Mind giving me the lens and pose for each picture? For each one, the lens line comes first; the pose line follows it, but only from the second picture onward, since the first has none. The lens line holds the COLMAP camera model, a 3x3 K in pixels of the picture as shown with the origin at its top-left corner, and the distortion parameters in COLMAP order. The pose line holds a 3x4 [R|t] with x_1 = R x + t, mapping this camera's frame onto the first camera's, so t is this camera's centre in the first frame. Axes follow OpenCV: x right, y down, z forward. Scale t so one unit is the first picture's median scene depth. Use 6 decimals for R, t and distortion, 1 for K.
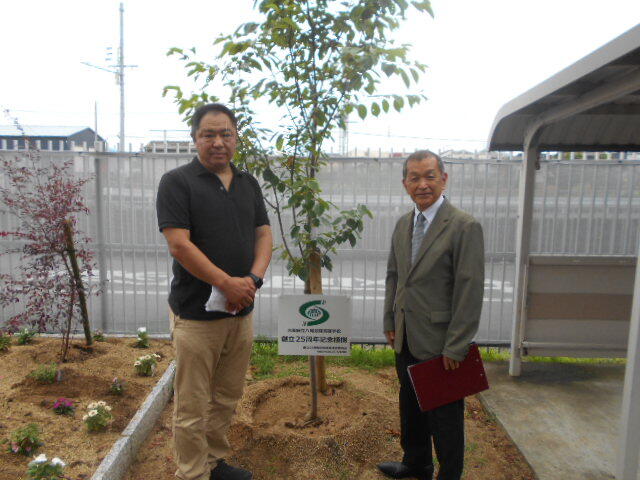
lens RADIAL K [[502.4, 0, 320.0], [0, 502.4, 240.0], [0, 0, 1]] dist [0.003999, 0.041868]
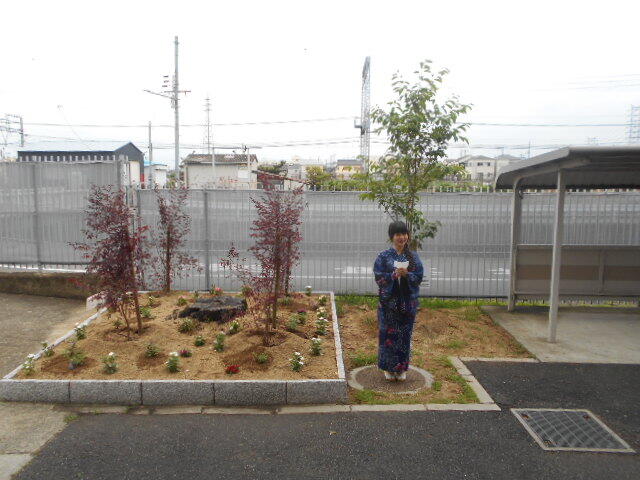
lens RADIAL K [[507.0, 0, 320.0], [0, 507.0, 240.0], [0, 0, 1]] dist [0.031791, 0.008697]
pose [[0.999585, -0.006943, -0.027962, -0.322081], [0.006640, 0.999918, -0.010923, 0.034732], [0.028035, 0.010733, 0.999549, -1.113610]]
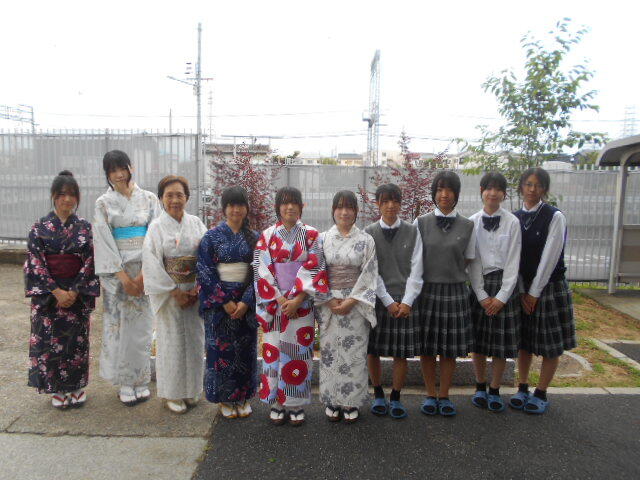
lens RADIAL K [[502.4, 0, 320.0], [0, 502.4, 240.0], [0, 0, 1]] dist [0.003999, 0.041868]
pose [[0.999614, 0.002722, -0.027653, -0.732486], [-0.002651, 0.999993, 0.002619, 0.100120], [0.027660, -0.002544, 0.999614, -0.991023]]
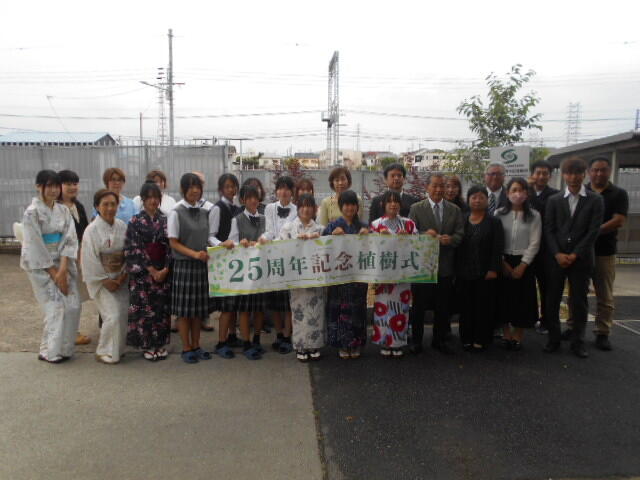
lens RADIAL K [[507.0, 0, 320.0], [0, 507.0, 240.0], [0, 0, 1]] dist [0.031791, 0.008697]
pose [[0.998246, -0.021157, 0.055290, -1.007677], [0.021031, 0.999775, 0.002873, 0.147658], [-0.055339, -0.001705, 0.998466, -1.557455]]
